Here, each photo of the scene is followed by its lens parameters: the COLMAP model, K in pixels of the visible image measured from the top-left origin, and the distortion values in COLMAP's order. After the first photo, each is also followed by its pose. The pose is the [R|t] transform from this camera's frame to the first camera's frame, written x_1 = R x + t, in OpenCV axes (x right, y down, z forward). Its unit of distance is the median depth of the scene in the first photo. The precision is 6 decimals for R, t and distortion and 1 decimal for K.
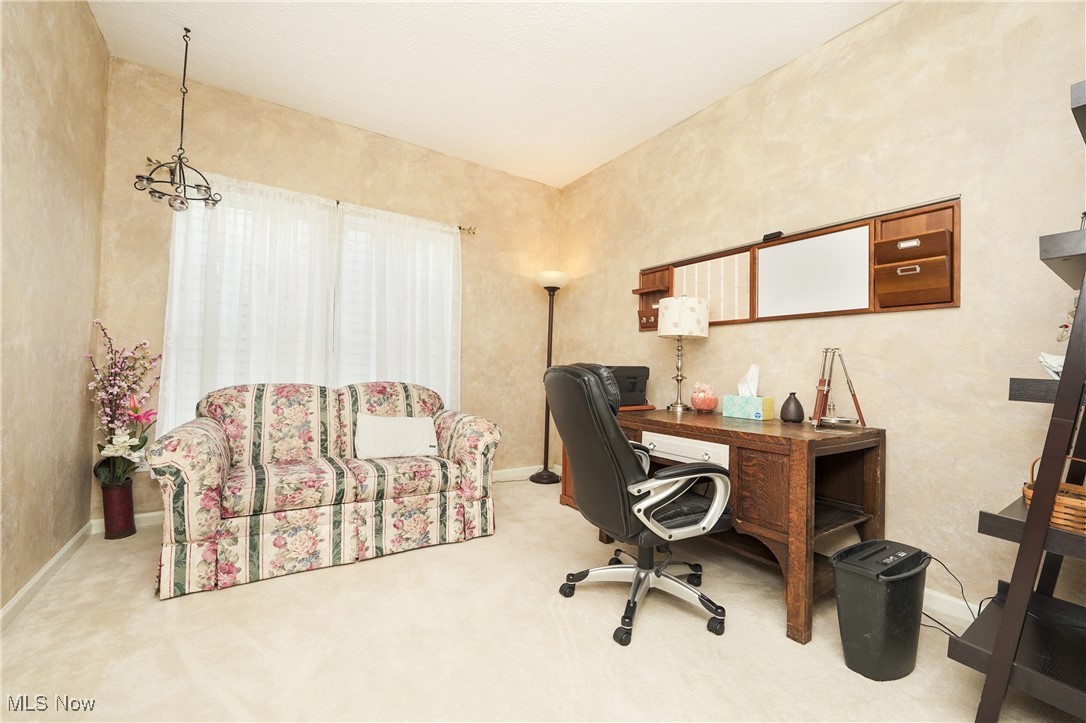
lens RADIAL K [[441.0, 0, 541.4], [0, 441.0, 361.3], [0, 0, 1]] dist [-0.004050, -0.000770]
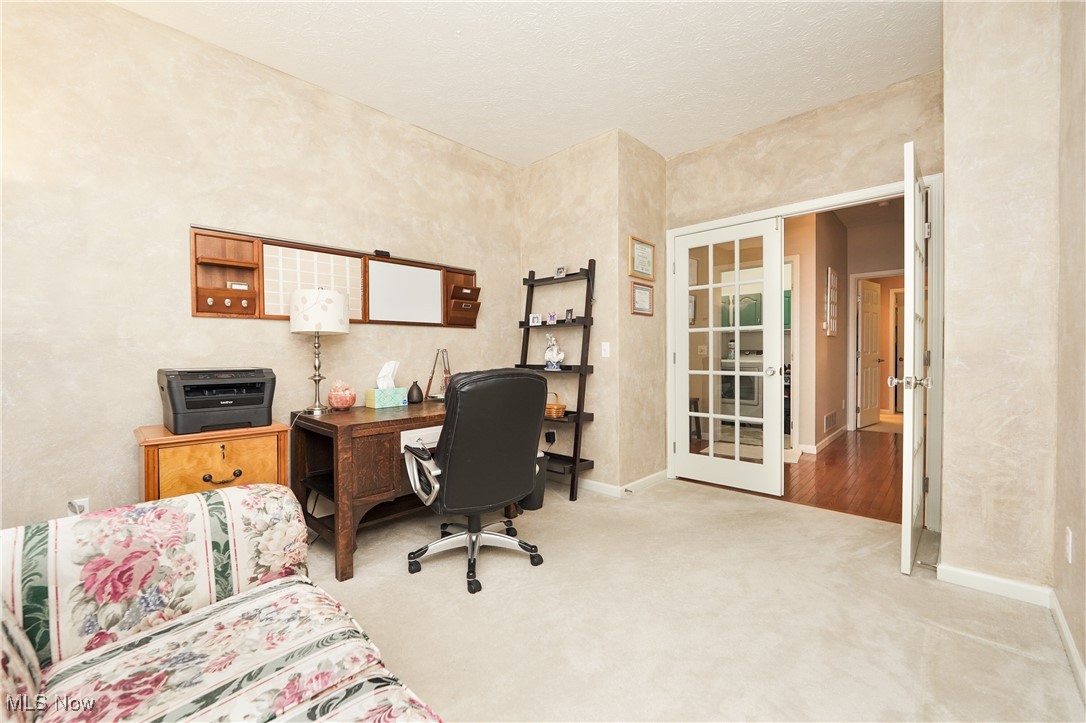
lens RADIAL K [[441.0, 0, 543.3], [0, 441.0, 358.4], [0, 0, 1]] dist [-0.004050, -0.000770]
pose [[-0.208902, -0.032943, 0.977382, -0.712745], [-0.014828, 0.999424, 0.030516, -0.039888], [-0.977824, -0.008118, -0.209270, 0.782823]]
